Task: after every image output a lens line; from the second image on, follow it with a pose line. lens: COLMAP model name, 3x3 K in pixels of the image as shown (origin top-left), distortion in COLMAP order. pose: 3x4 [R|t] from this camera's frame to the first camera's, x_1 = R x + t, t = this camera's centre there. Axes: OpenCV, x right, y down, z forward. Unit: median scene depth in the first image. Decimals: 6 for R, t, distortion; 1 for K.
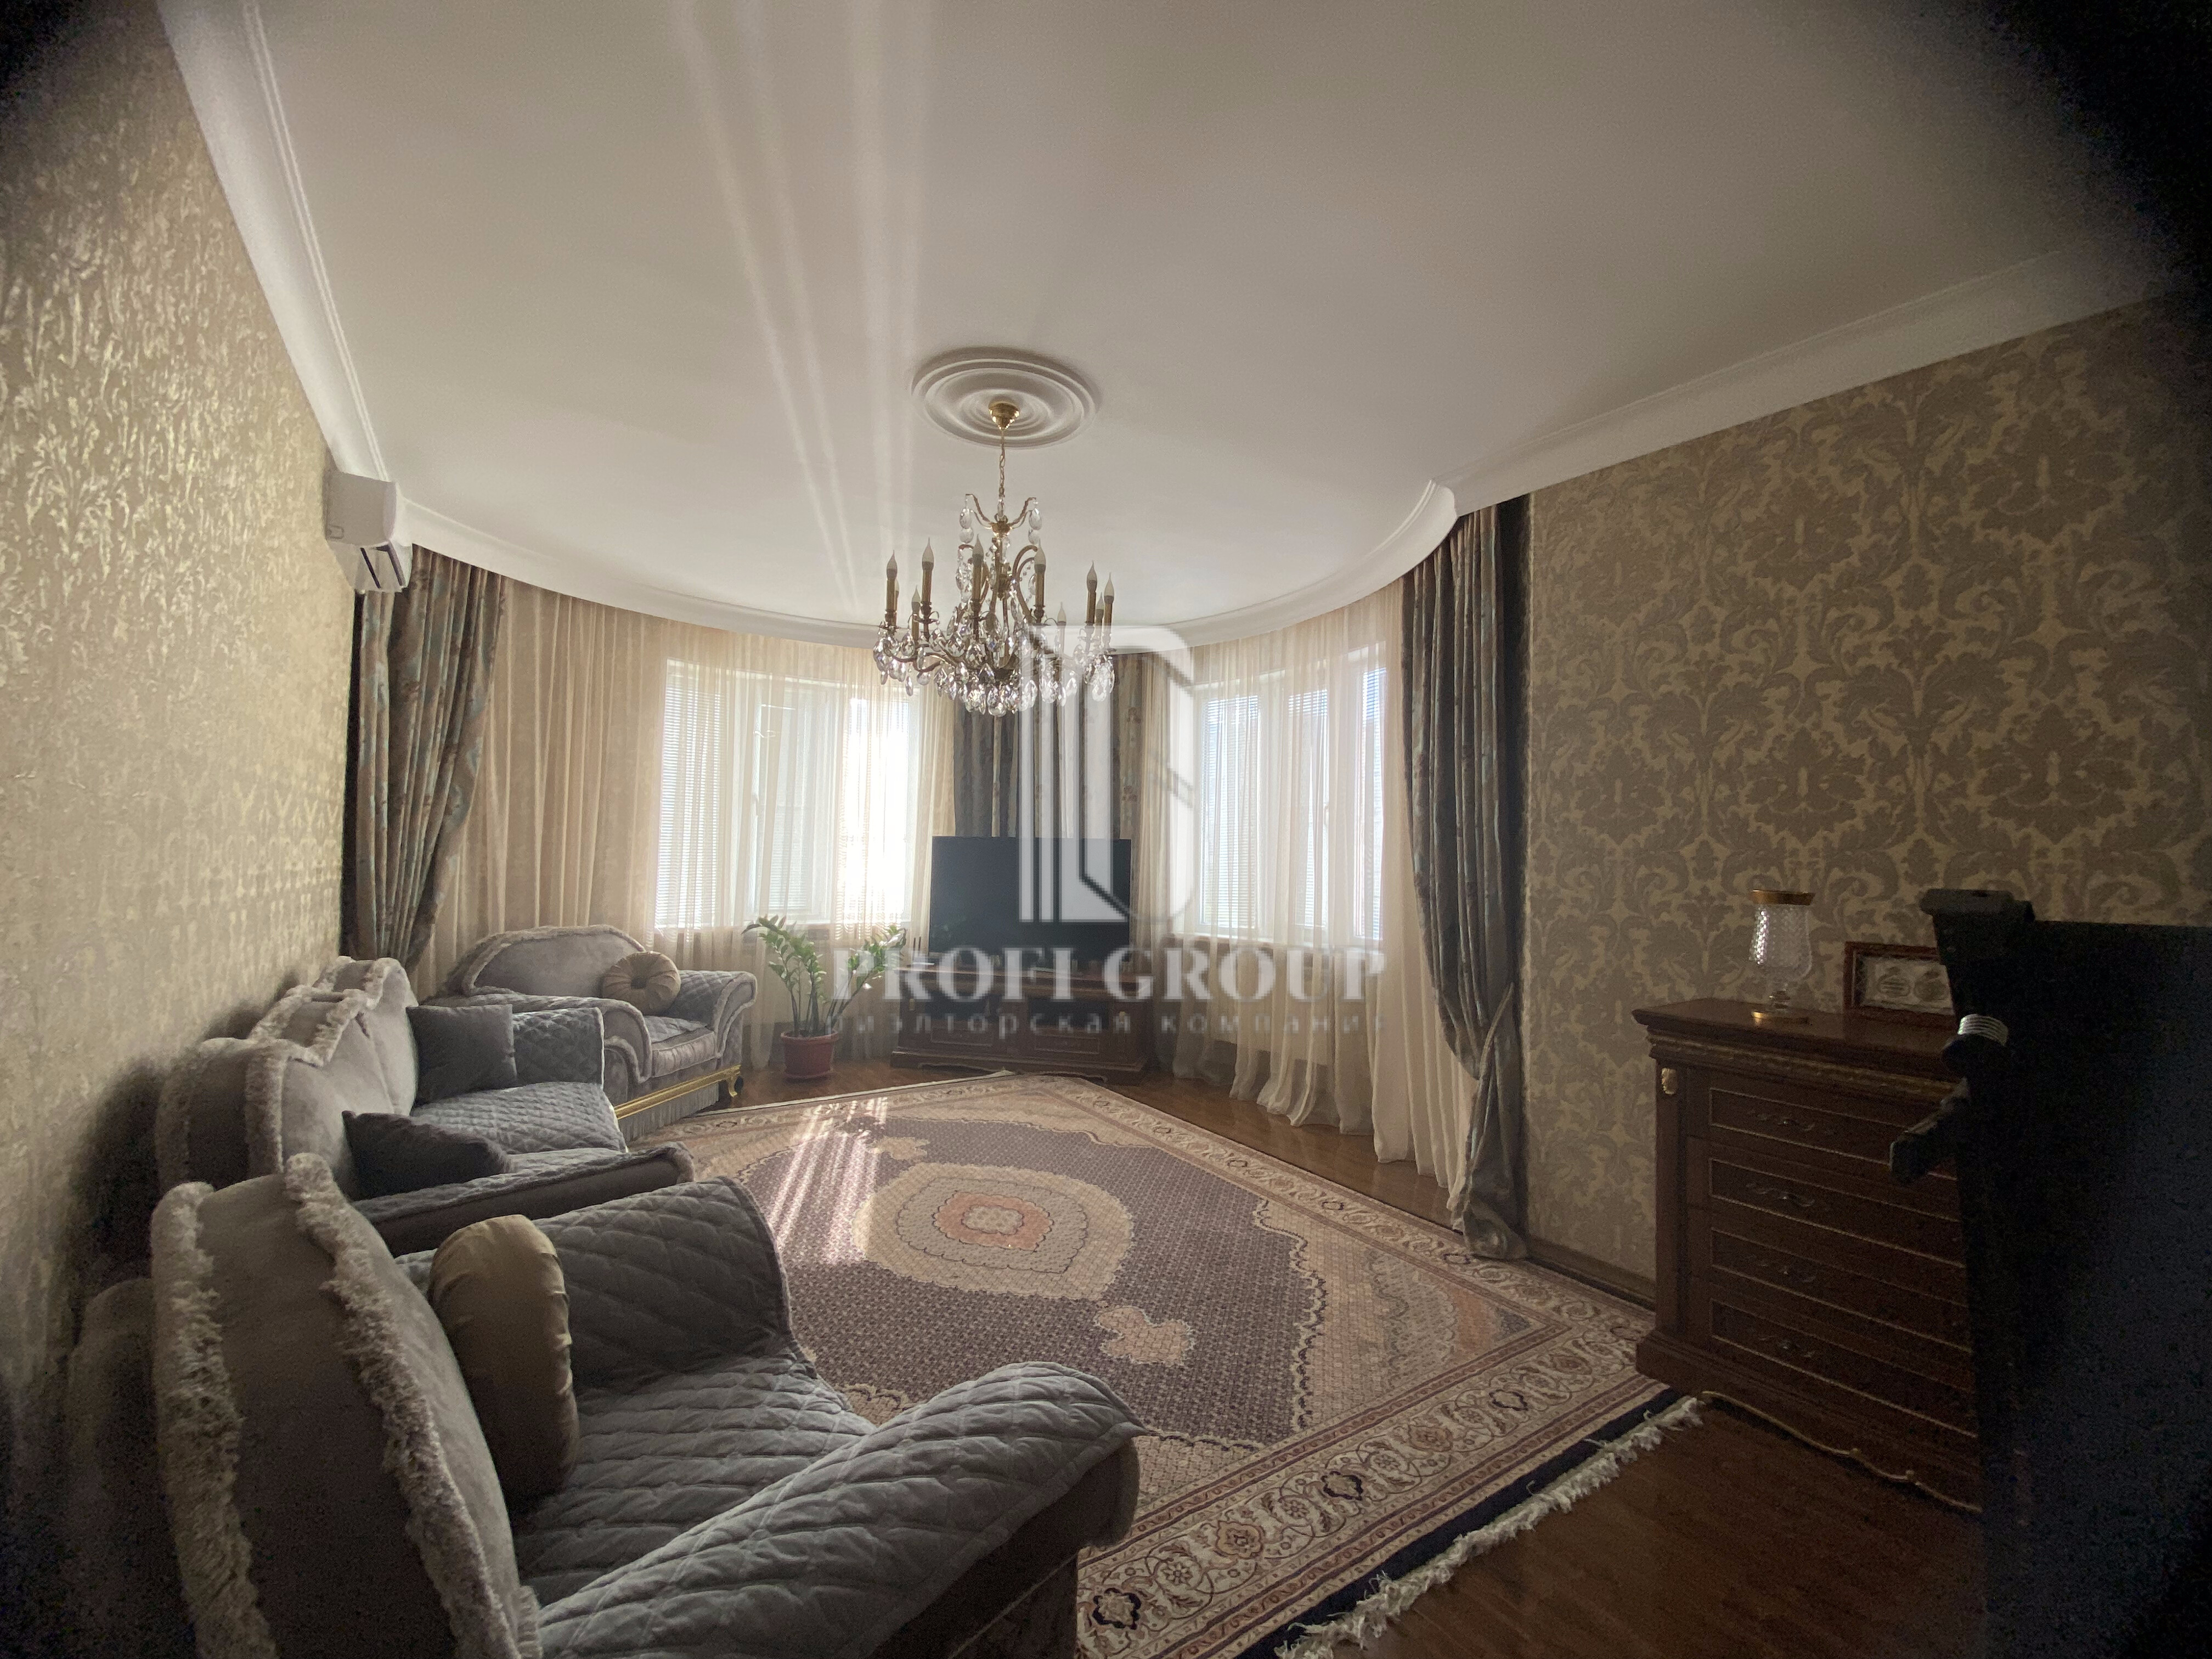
lens RADIAL K [[892.5, 0, 1106.0], [0, 892.5, 829.5], [0, 0, 1]] dist [0.015020, -0.018384]
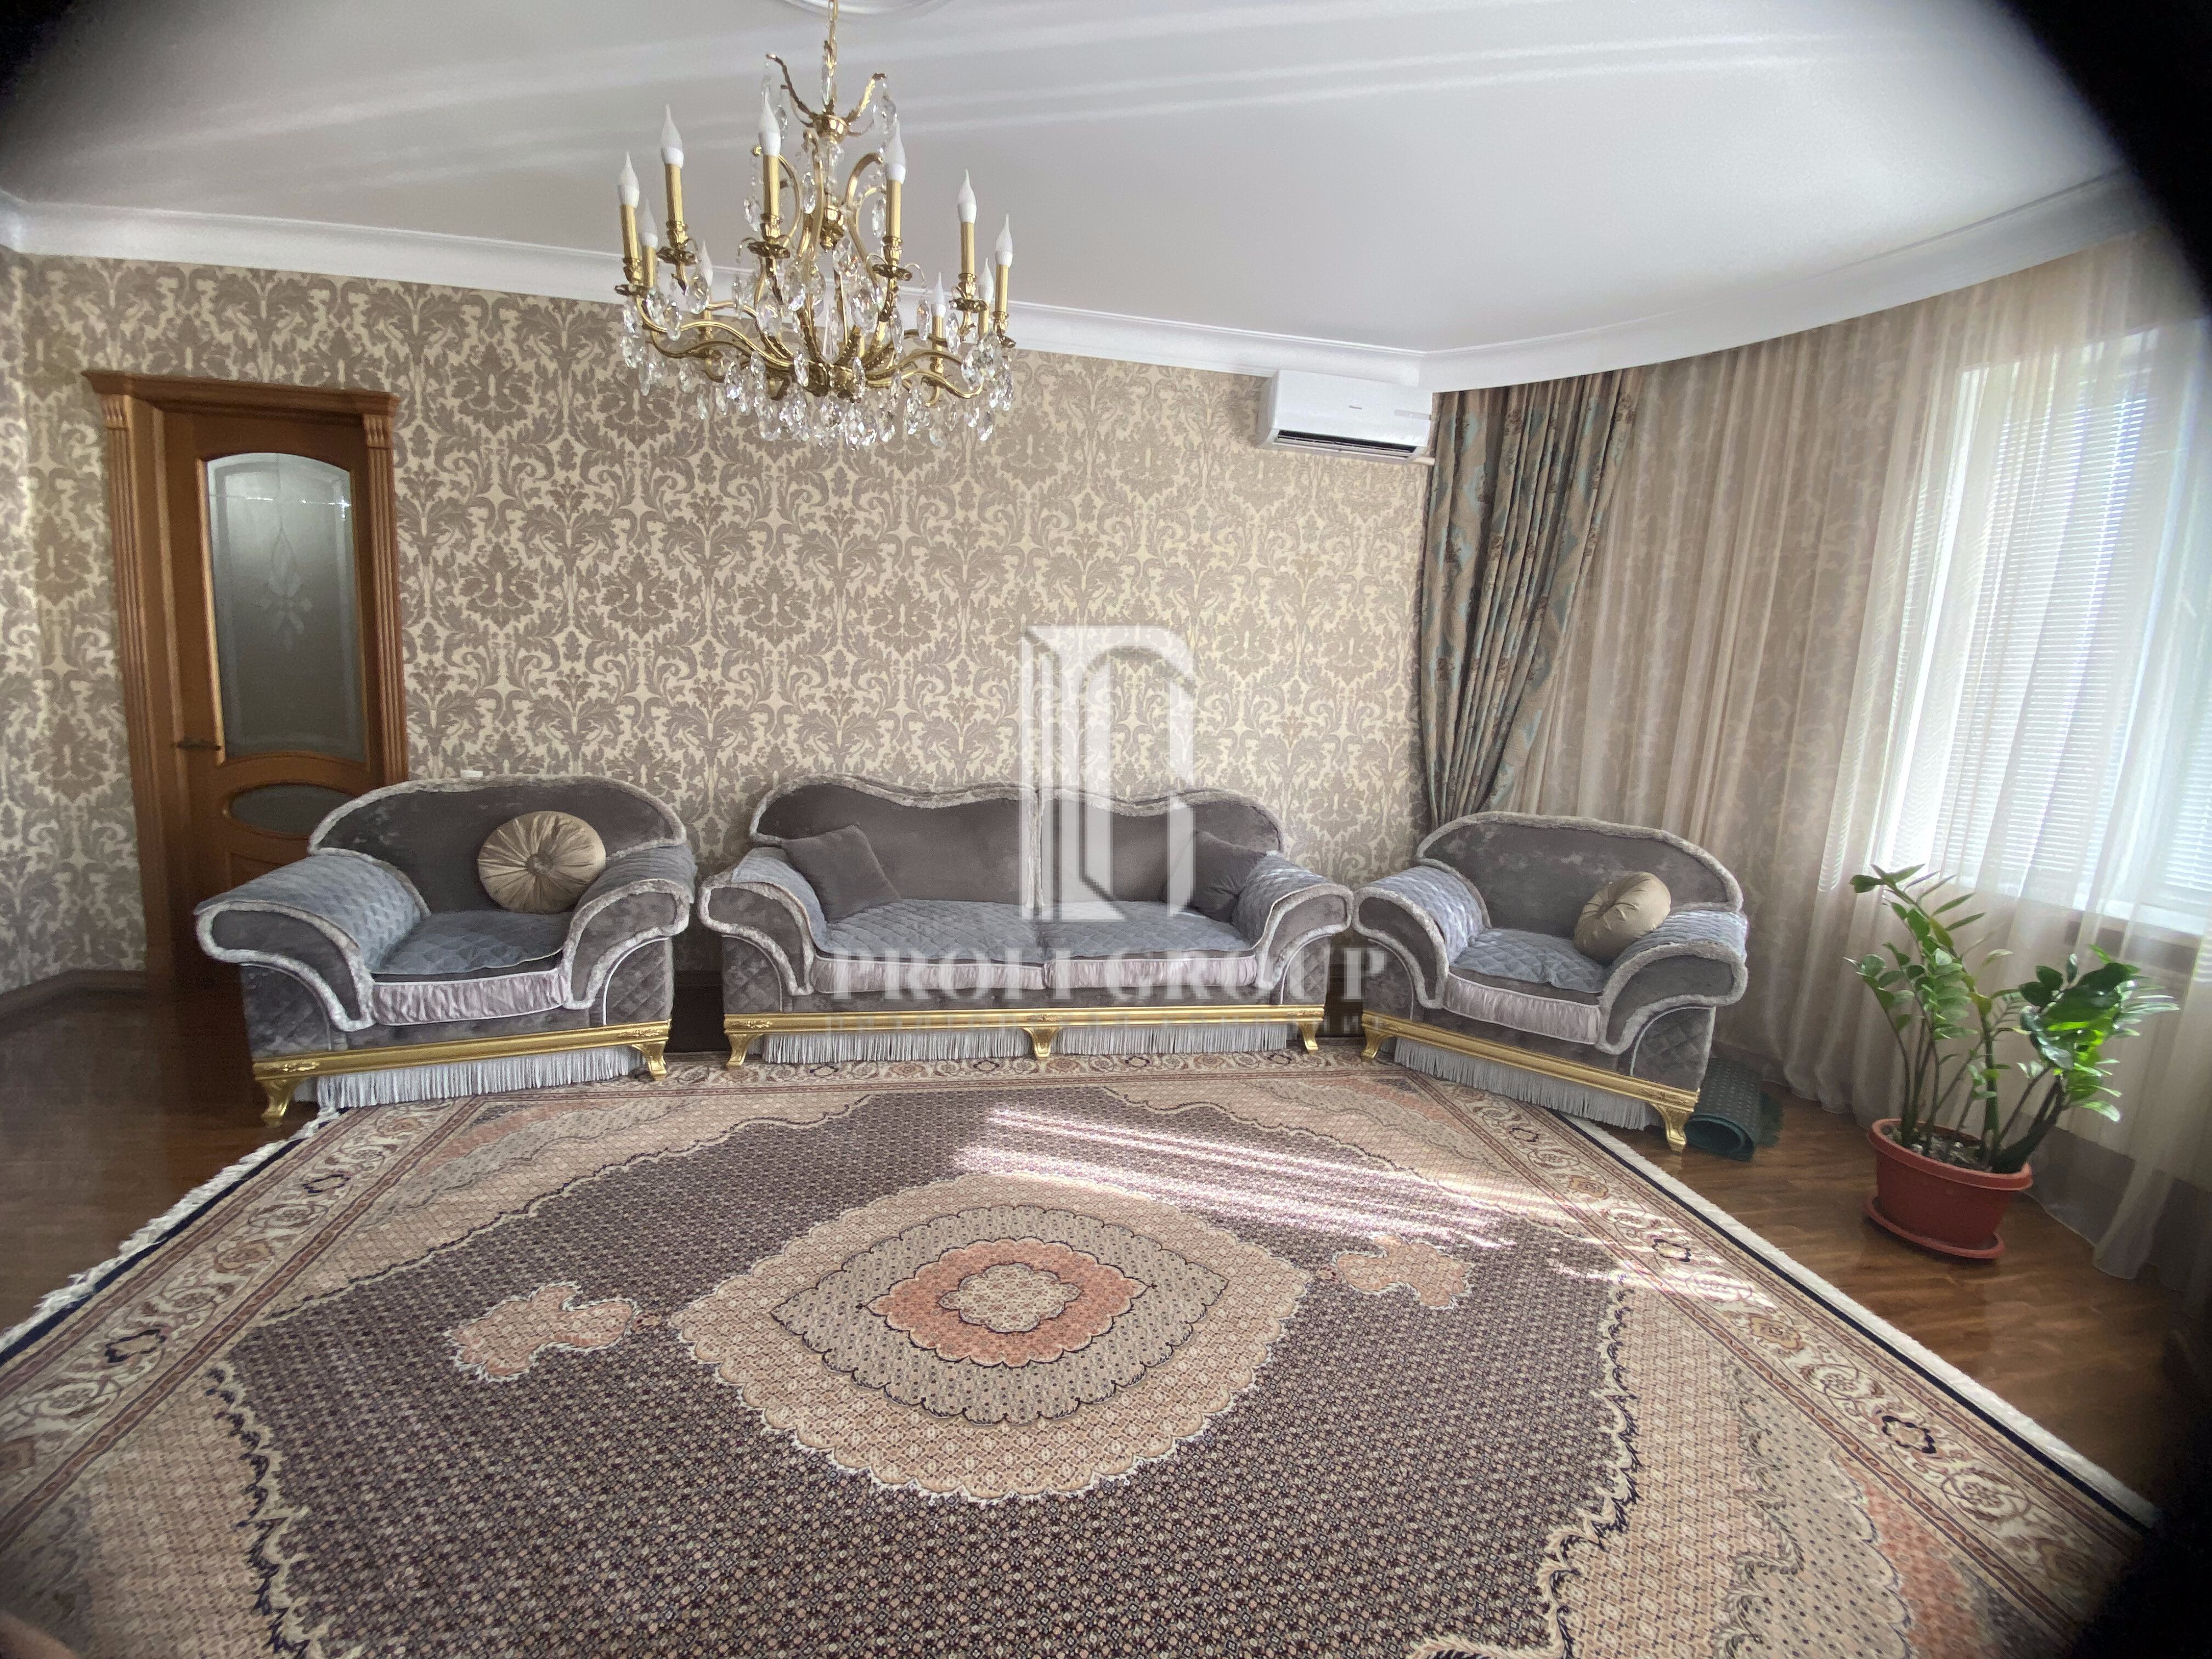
lens RADIAL K [[895.1, 0, 1101.8], [0, 895.1, 825.6], [0, 0, 1]] dist [0.025320, -0.024495]
pose [[-0.404697, 0.084496, -0.910538, 0.397959], [-0.032362, 0.993775, 0.106604, 0.067684], [0.913878, 0.072610, -0.399444, 1.388400]]
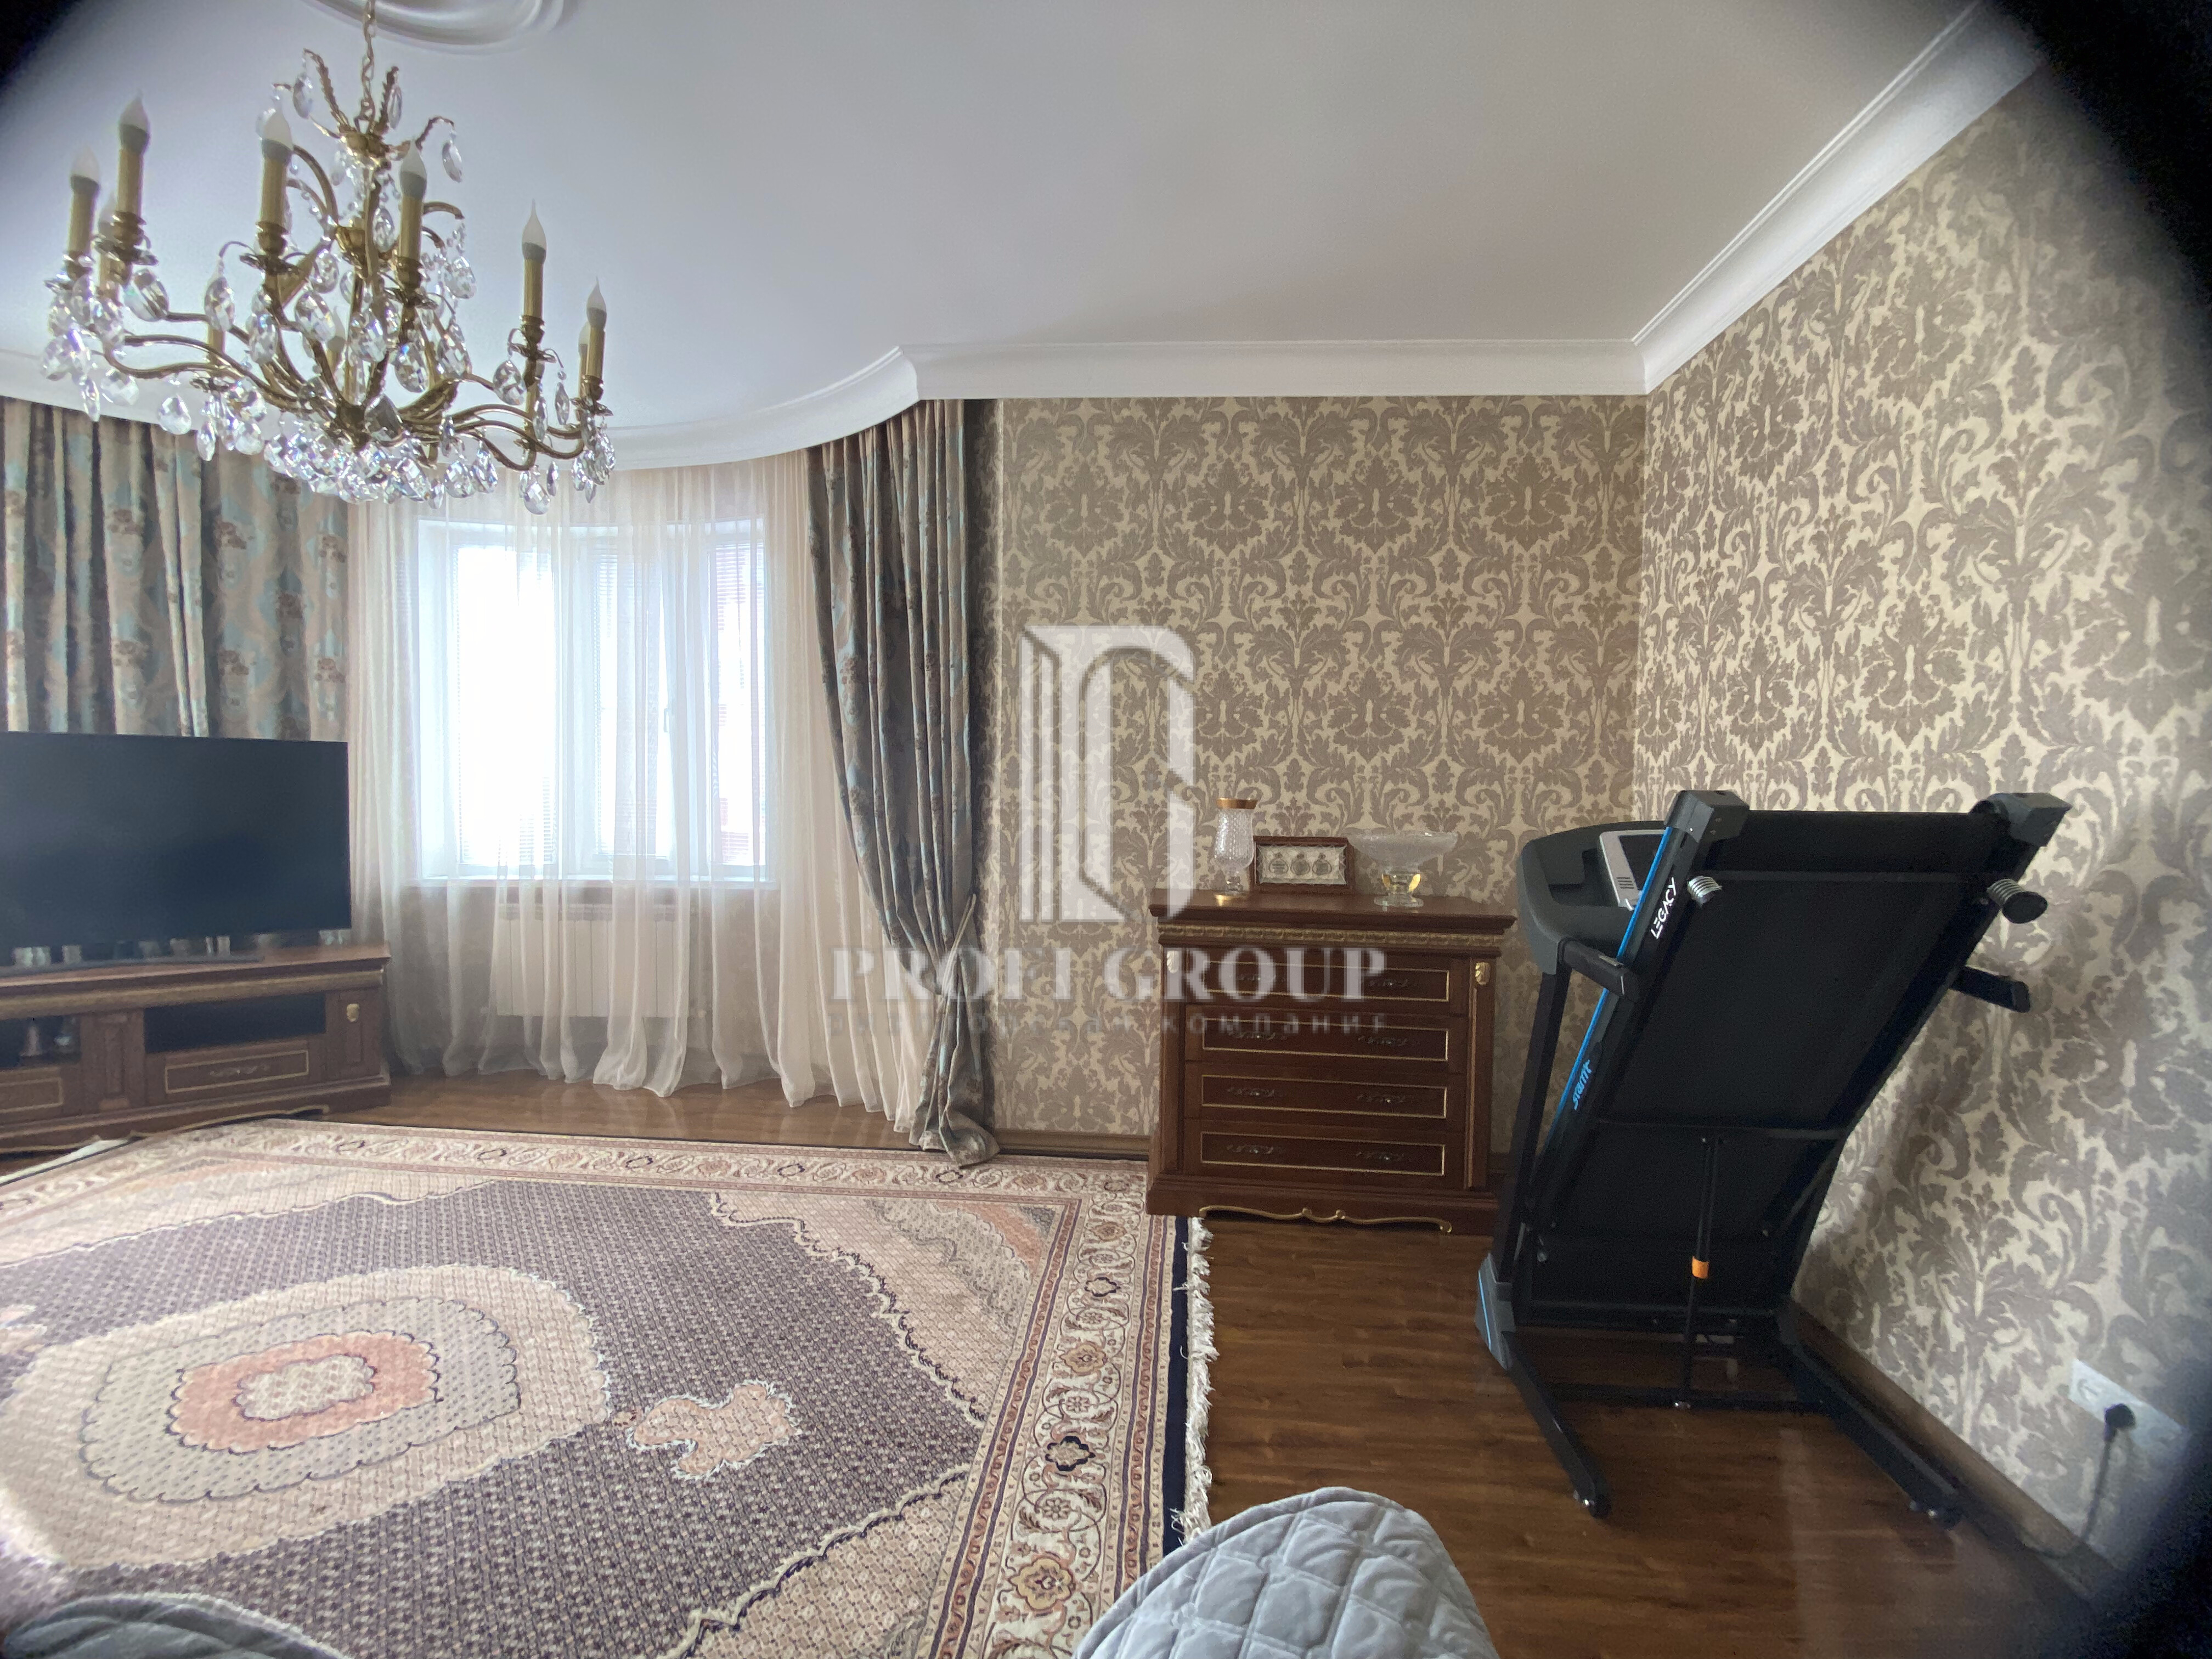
lens RADIAL K [[894.1, 0, 1095.6], [0, 894.1, 826.8], [0, 0, 1]] dist [0.050914, -0.039476]
pose [[0.631517, -0.044350, 0.774092, -0.262489], [-0.026061, 0.996585, 0.078359, 0.011901], [-0.774924, -0.069659, 0.628205, 0.279376]]
